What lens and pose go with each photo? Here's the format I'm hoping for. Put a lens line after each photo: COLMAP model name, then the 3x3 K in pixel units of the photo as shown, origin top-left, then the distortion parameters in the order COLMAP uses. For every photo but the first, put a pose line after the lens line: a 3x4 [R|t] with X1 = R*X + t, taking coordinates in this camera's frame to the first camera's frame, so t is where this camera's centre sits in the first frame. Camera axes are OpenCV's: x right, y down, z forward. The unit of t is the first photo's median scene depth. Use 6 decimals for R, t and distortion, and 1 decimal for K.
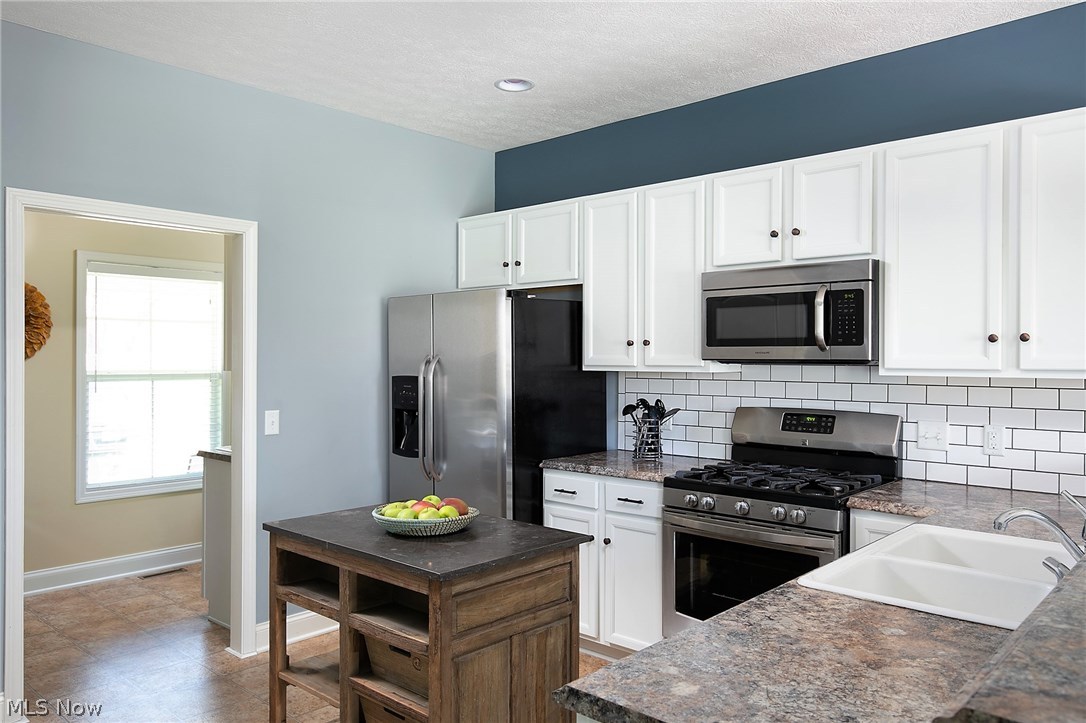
lens RADIAL K [[785.0, 0, 543.8], [0, 785.0, 360.4], [0, 0, 1]] dist [0.002437, 0.001812]
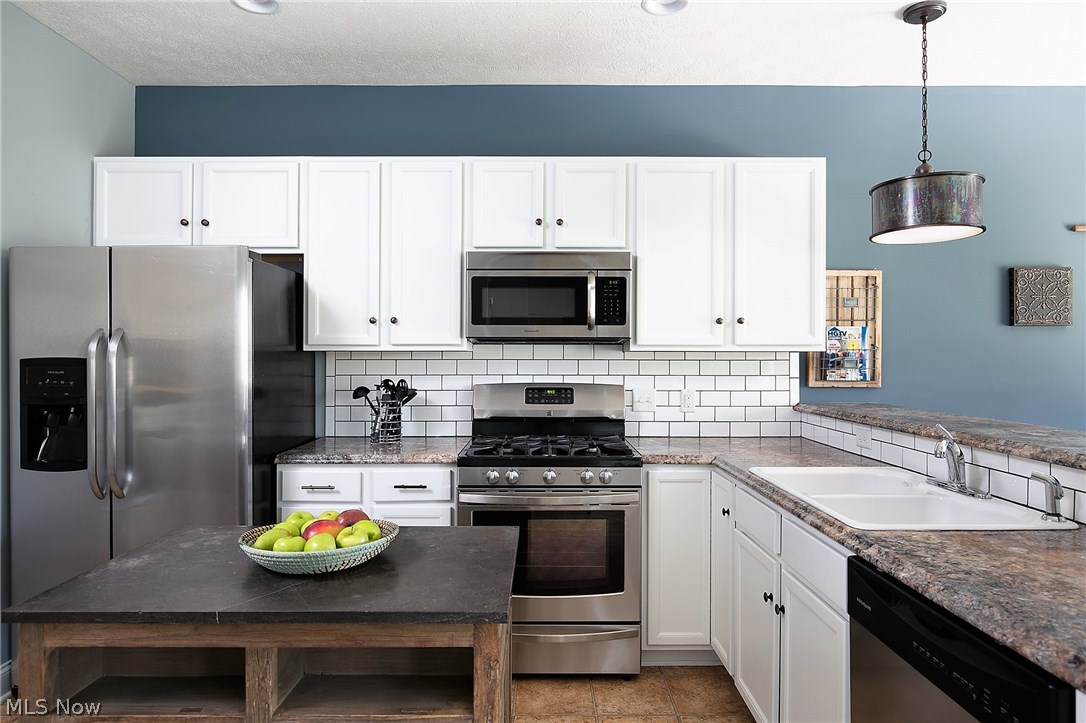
lens RADIAL K [[652.9, 0, 543.4], [0, 652.9, 358.7], [0, 0, 1]] dist [-0.013835, 0.003502]
pose [[0.736018, -0.004973, 0.676944, -0.304540], [0.002621, 0.999986, 0.004497, 0.023264], [-0.676957, -0.001535, 0.736021, 0.324450]]
